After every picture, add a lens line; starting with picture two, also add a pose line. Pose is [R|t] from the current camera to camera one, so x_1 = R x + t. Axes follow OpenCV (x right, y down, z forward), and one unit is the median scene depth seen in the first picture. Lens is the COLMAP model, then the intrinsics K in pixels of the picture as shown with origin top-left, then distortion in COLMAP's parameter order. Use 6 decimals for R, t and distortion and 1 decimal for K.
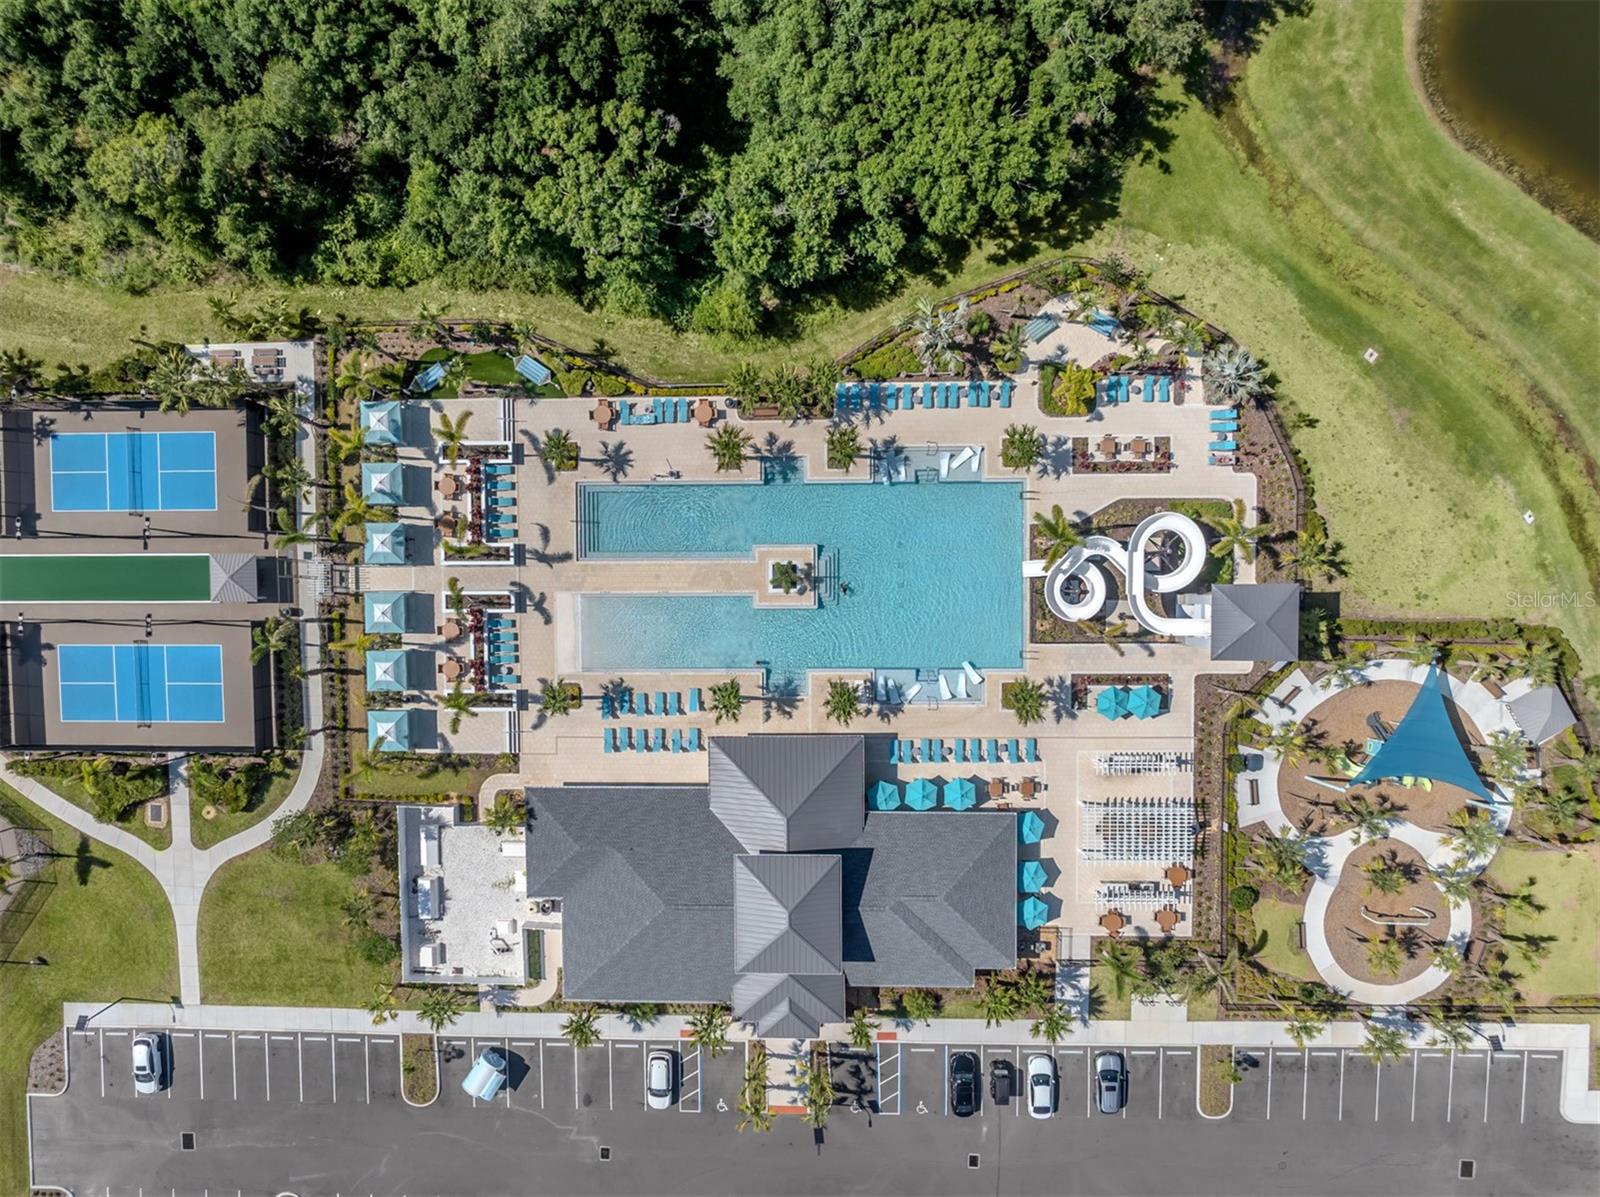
lens RADIAL K [[1193.0, 0, 758.4], [0, 1193.0, 596.8], [0, 0, 1]] dist [-0.043680, 0.029677]
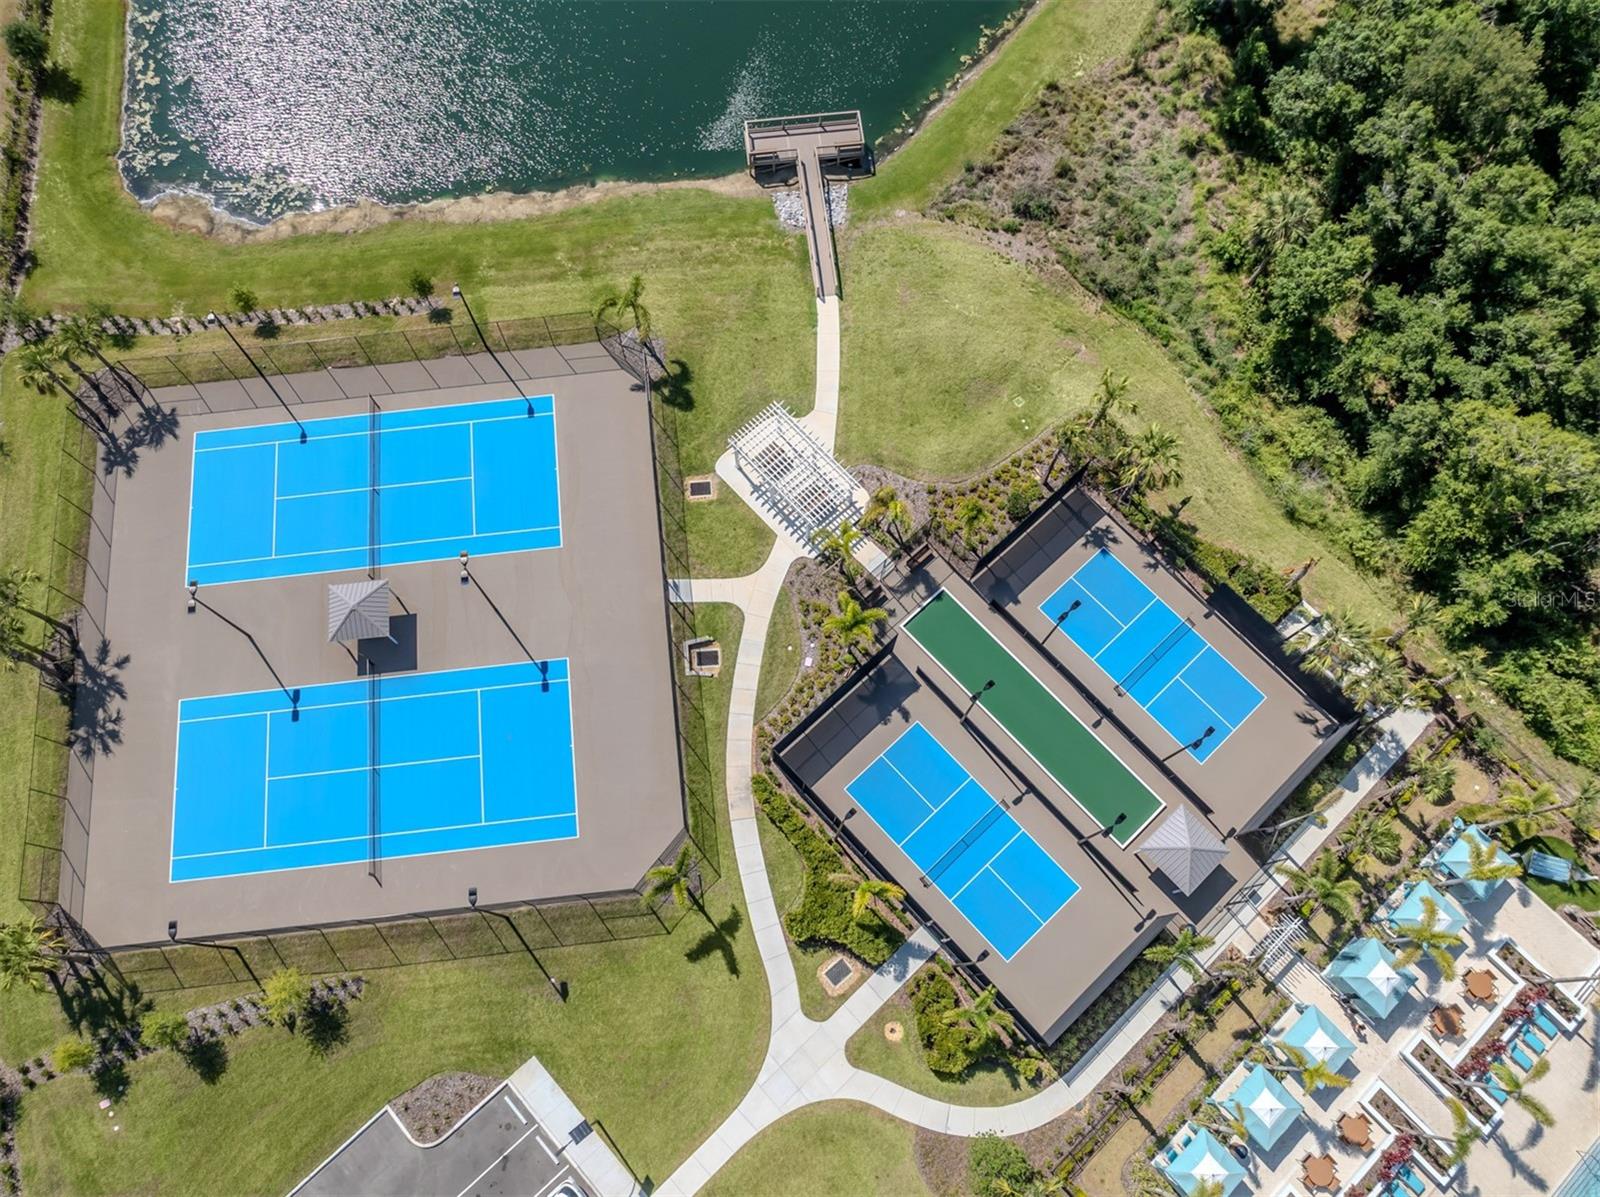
lens RADIAL K [[1193.0, 0, 758.4], [0, 1193.0, 596.8], [0, 0, 1]] dist [-0.043680, 0.029677]
pose [[0.671275, 0.711446, -0.207927, -0.571215], [-0.738858, 0.619960, -0.264079, 0.275074], [-0.058972, 0.330898, 0.941822, 0.260520]]
